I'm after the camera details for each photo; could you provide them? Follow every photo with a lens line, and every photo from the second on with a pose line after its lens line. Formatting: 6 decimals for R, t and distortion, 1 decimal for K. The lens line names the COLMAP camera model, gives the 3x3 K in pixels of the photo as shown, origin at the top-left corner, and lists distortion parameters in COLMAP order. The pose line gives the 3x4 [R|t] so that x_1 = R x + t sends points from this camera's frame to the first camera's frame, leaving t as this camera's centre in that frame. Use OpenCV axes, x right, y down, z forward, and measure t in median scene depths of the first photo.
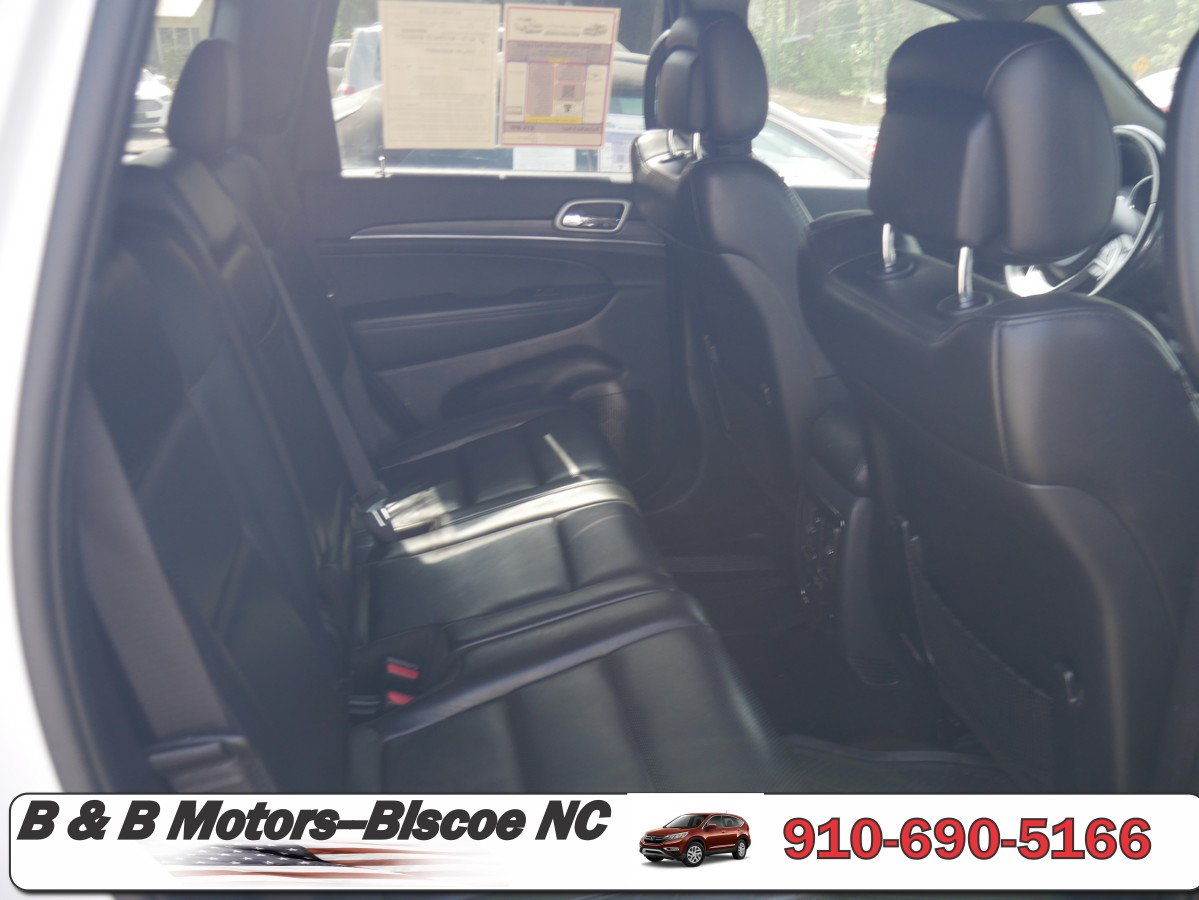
lens RADIAL K [[1010.5, 0, 594.0], [0, 1010.5, 452.2], [0, 0, 1]] dist [-0.039478, 0.017026]
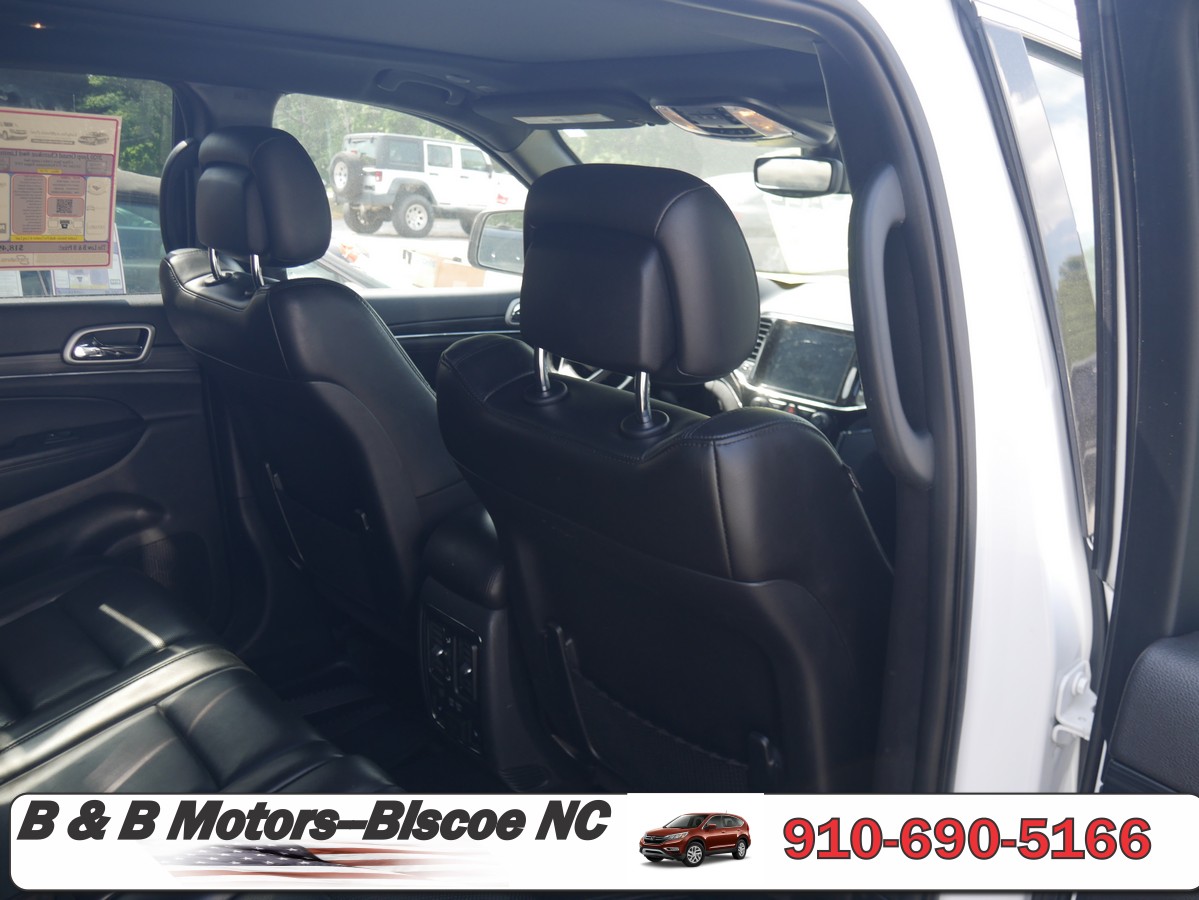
lens RADIAL K [[1010.5, 0, 594.2], [0, 1010.5, 451.3], [0, 0, 1]] dist [-0.039478, 0.017026]
pose [[0.841726, -0.124010, 0.525470, -0.123222], [0.167361, 0.985254, -0.035570, -0.045405], [-0.513311, 0.117883, 0.850068, 0.062385]]
